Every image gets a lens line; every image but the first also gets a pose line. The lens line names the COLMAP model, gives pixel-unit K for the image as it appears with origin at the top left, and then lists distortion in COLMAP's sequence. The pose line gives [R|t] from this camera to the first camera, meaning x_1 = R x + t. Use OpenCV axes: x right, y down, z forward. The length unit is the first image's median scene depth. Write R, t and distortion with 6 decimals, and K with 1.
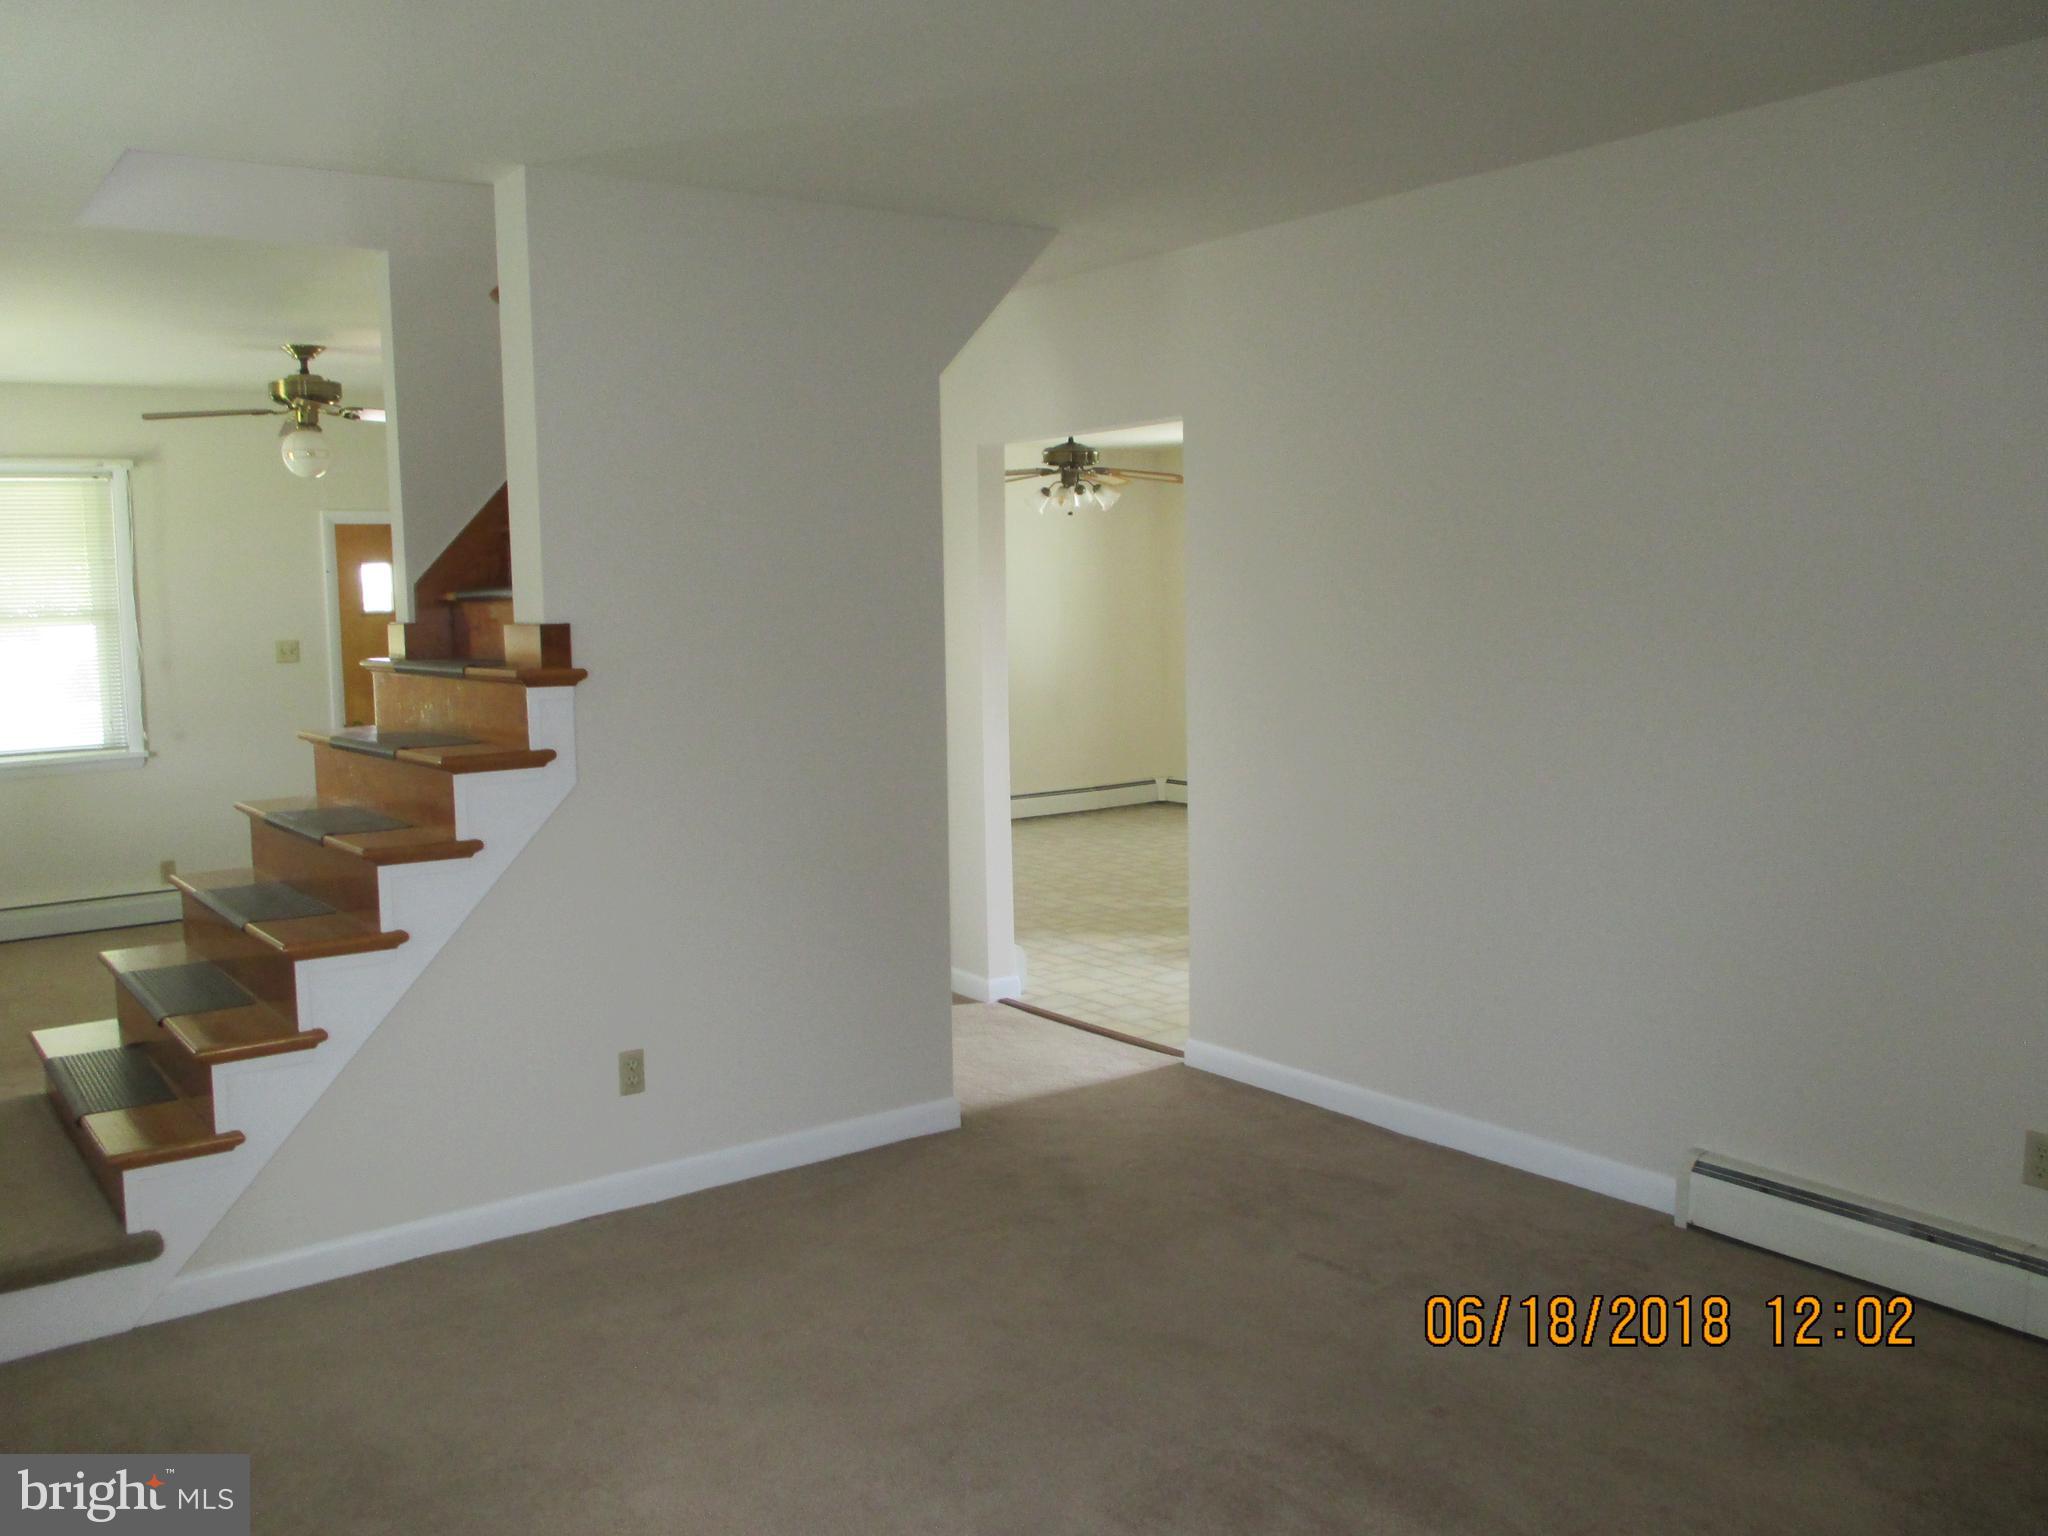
lens RADIAL K [[1719.8, 0, 1022.7], [0, 1719.8, 766.6], [0, 0, 1]] dist [-0.007888, -0.002477]
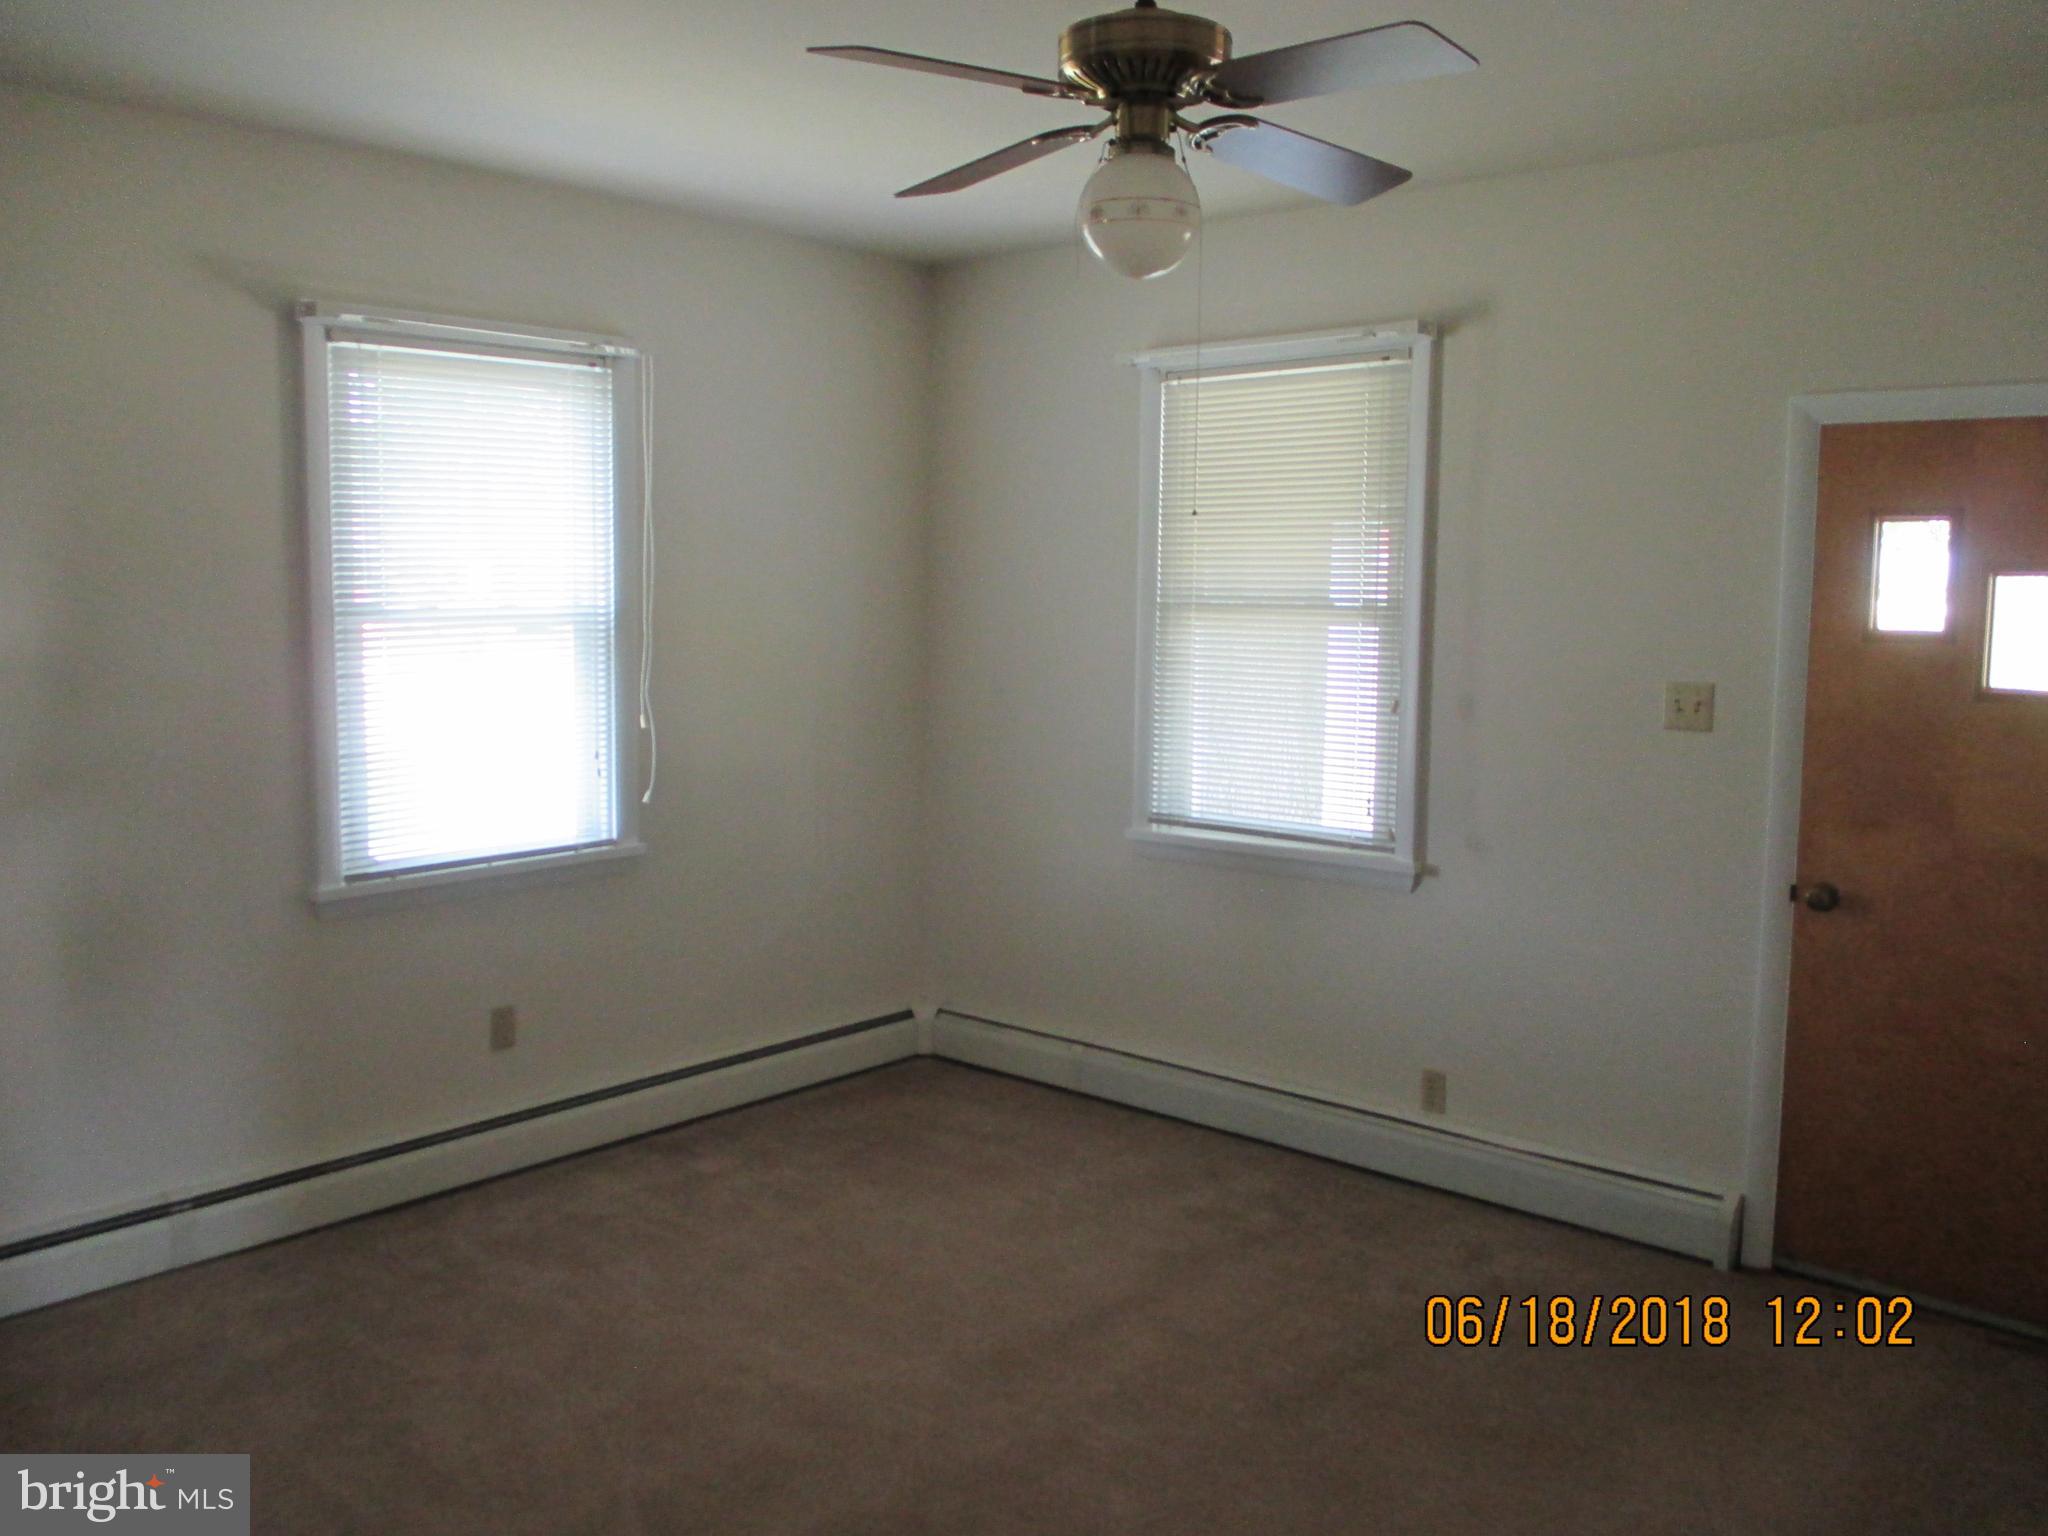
lens RADIAL K [[1719.8, 0, 1024.3], [0, 1719.8, 757.3], [0, 0, 1]] dist [-0.007888, -0.002477]
pose [[0.232579, 0.135628, -0.963074, -0.020437], [-0.110425, 0.987508, 0.112402, -0.089344], [0.966288, 0.080205, 0.244651, 0.742821]]
